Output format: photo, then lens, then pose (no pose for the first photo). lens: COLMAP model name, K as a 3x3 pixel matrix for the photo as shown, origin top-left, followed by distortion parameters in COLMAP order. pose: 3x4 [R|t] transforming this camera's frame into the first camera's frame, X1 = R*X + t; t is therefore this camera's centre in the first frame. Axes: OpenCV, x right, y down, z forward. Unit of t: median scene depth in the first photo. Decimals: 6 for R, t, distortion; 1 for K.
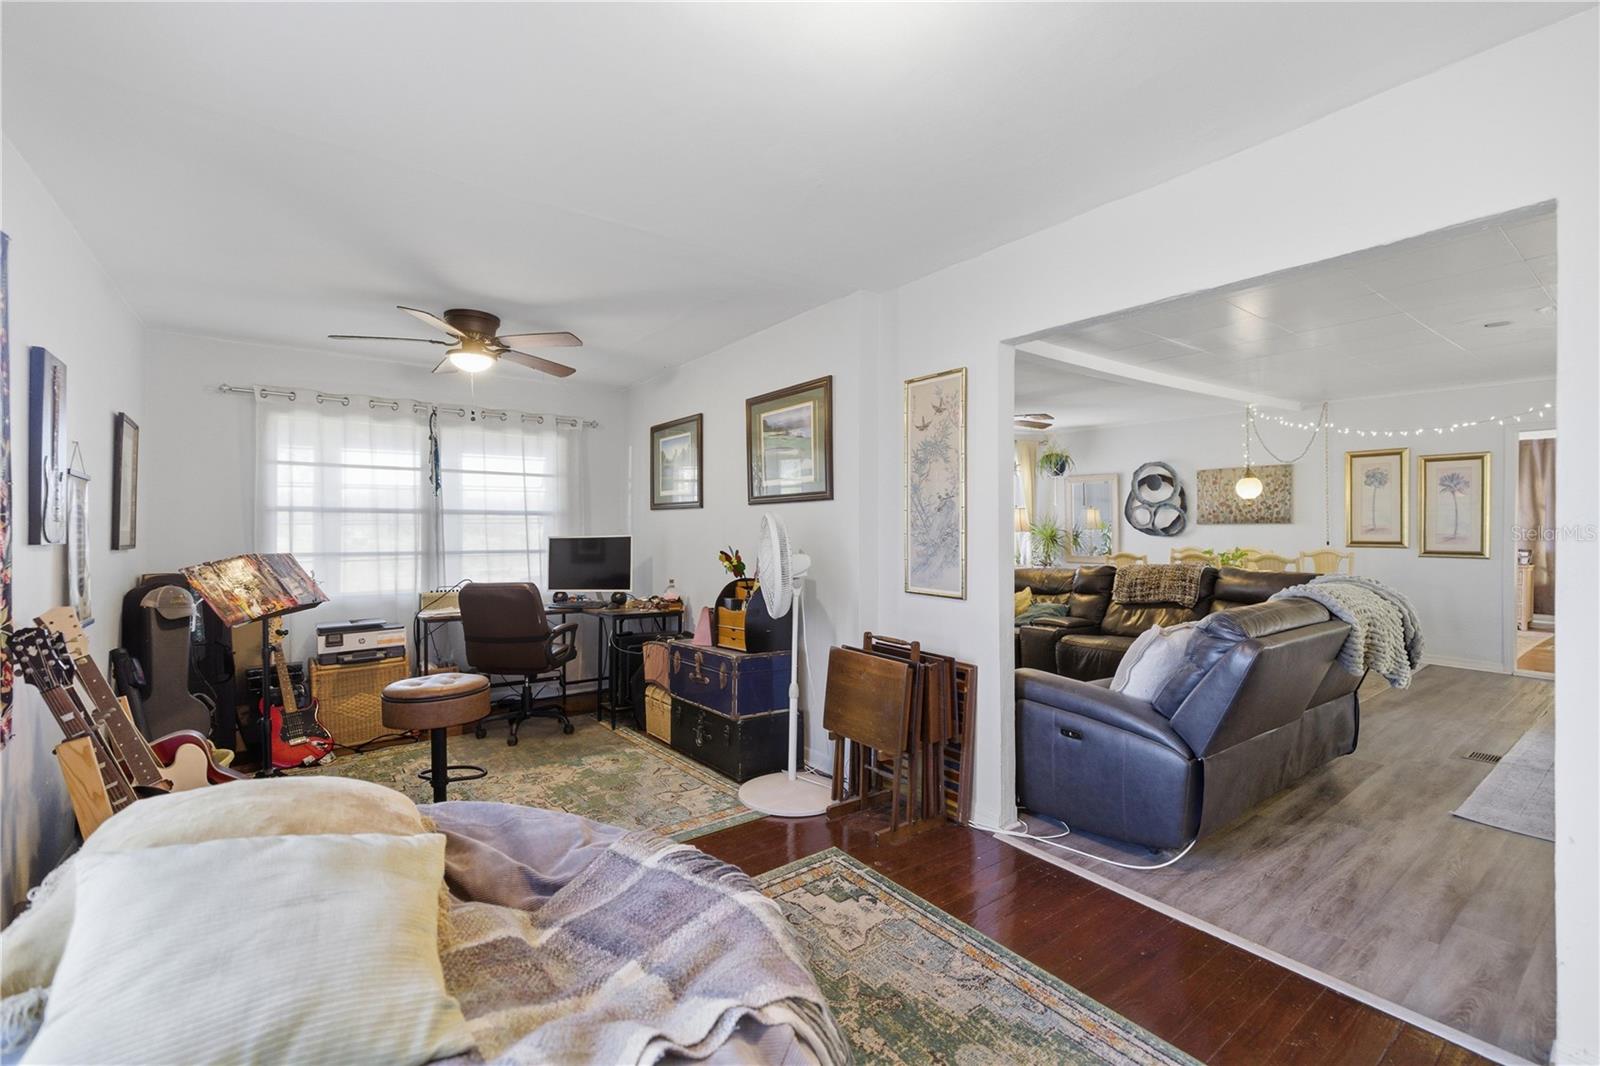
lens RADIAL K [[681.6, 0, 797.1], [0, 681.6, 524.4], [0, 0, 1]] dist [0.007904, -0.000186]
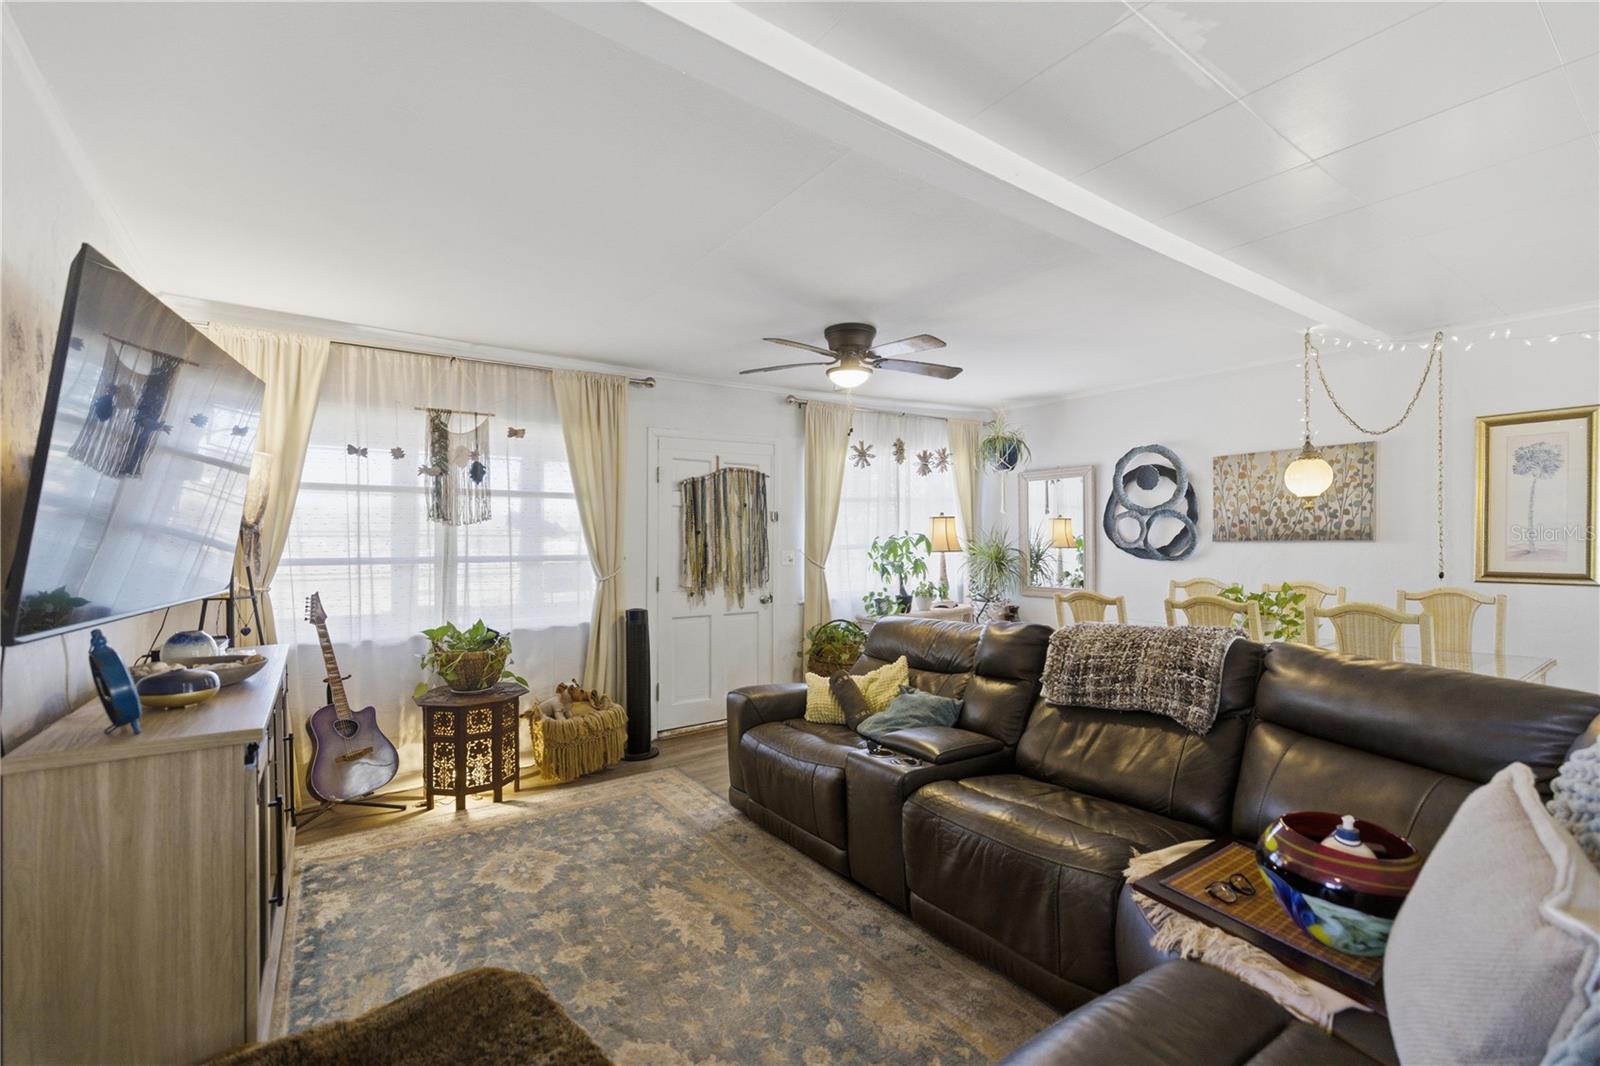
lens RADIAL K [[681.6, 0, 796.1], [0, 681.6, 546.6], [0, 0, 1]] dist [0.007904, -0.000186]
pose [[0.999887, 0.002096, -0.014897, 0.237393], [-0.001934, 0.999939, 0.010855, -0.002021], [0.014919, -0.010824, 0.999830, 0.411417]]
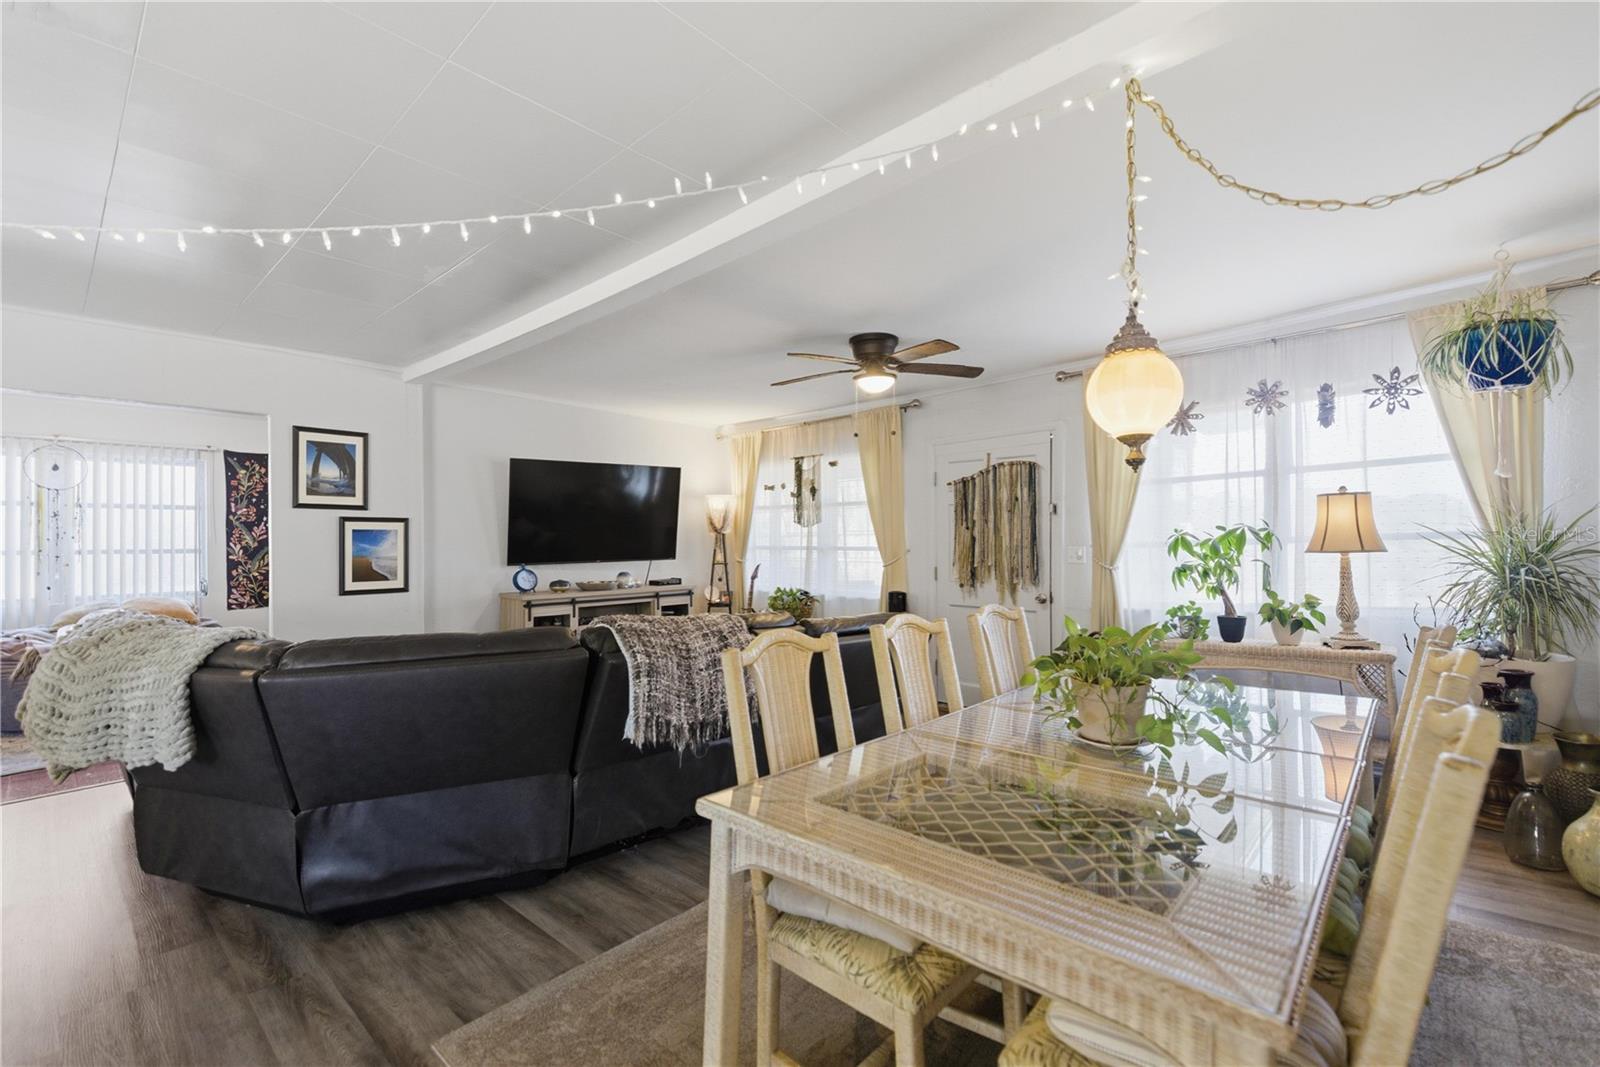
lens RADIAL K [[681.6, 0, 798.4], [0, 681.6, 536.4], [0, 0, 1]] dist [0.007904, -0.000186]
pose [[0.192363, 0.004714, -0.981313, 0.850406], [0.009390, 0.999934, 0.006644, -0.006076], [0.981279, -0.010493, 0.192306, 0.792148]]
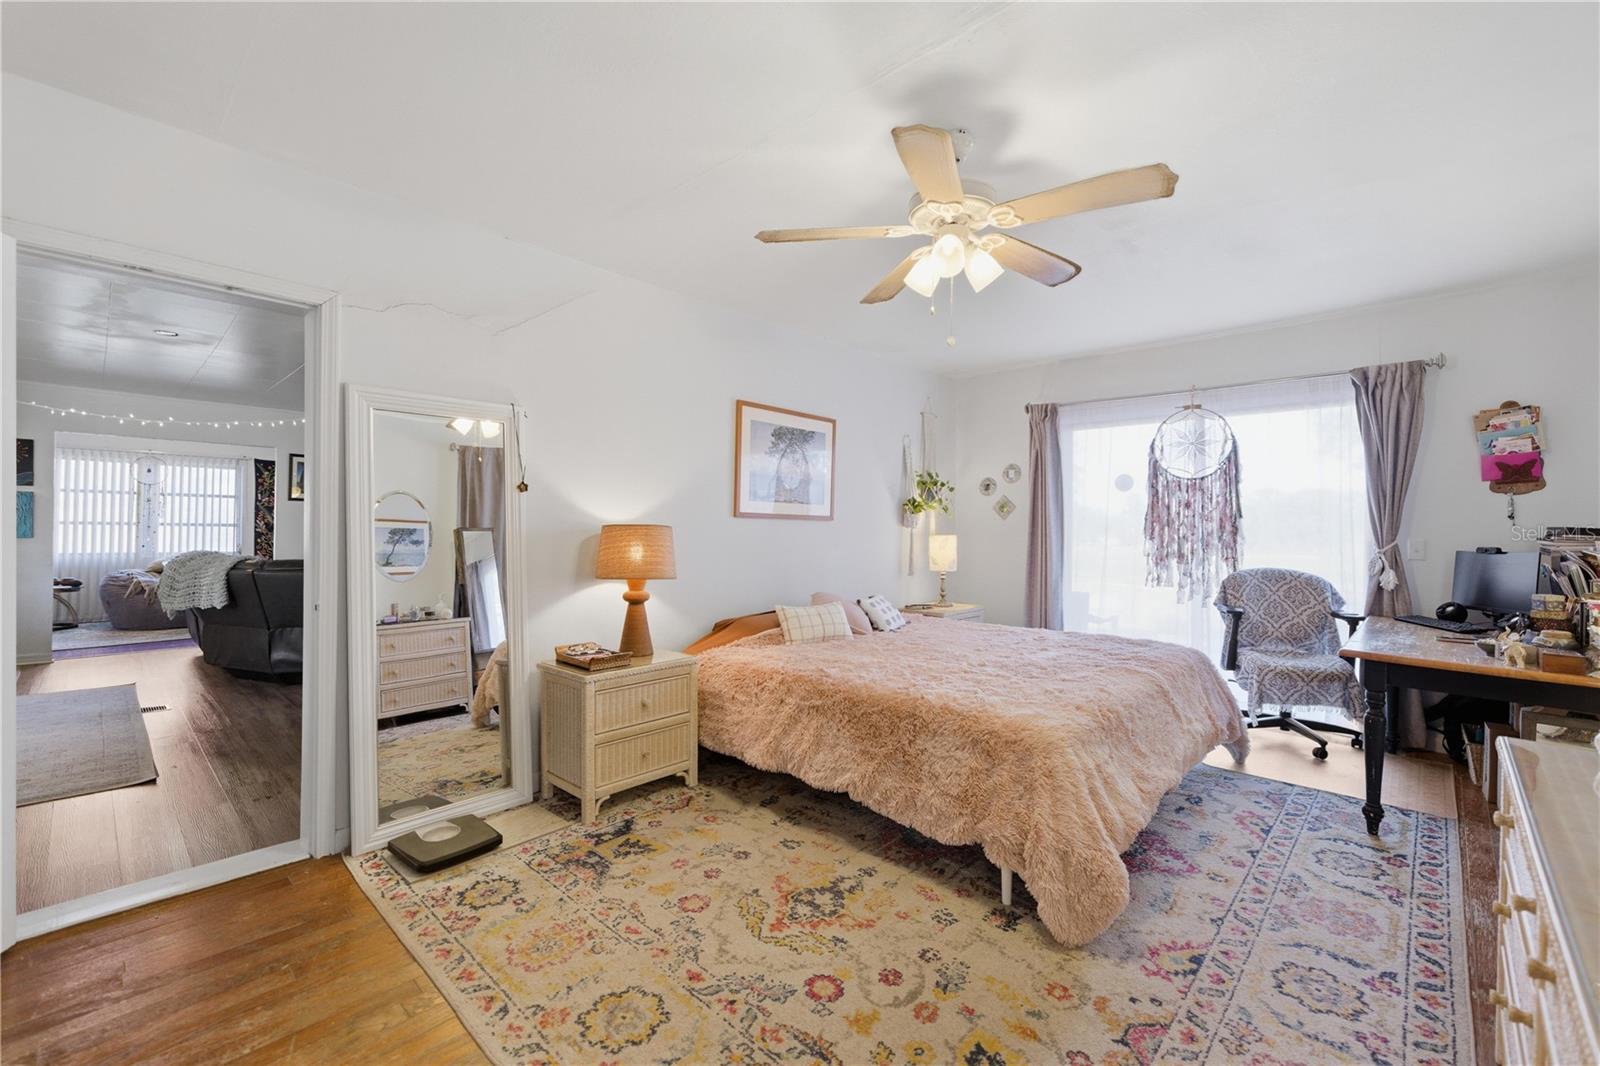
lens RADIAL K [[681.6, 0, 804.5], [0, 681.6, 527.8], [0, 0, 1]] dist [0.007904, -0.000186]
pose [[0.161485, 0.006534, -0.986854, 1.357242], [-0.012576, 0.999911, 0.004563, -0.004334], [0.986795, 0.011674, 0.161552, 1.095773]]
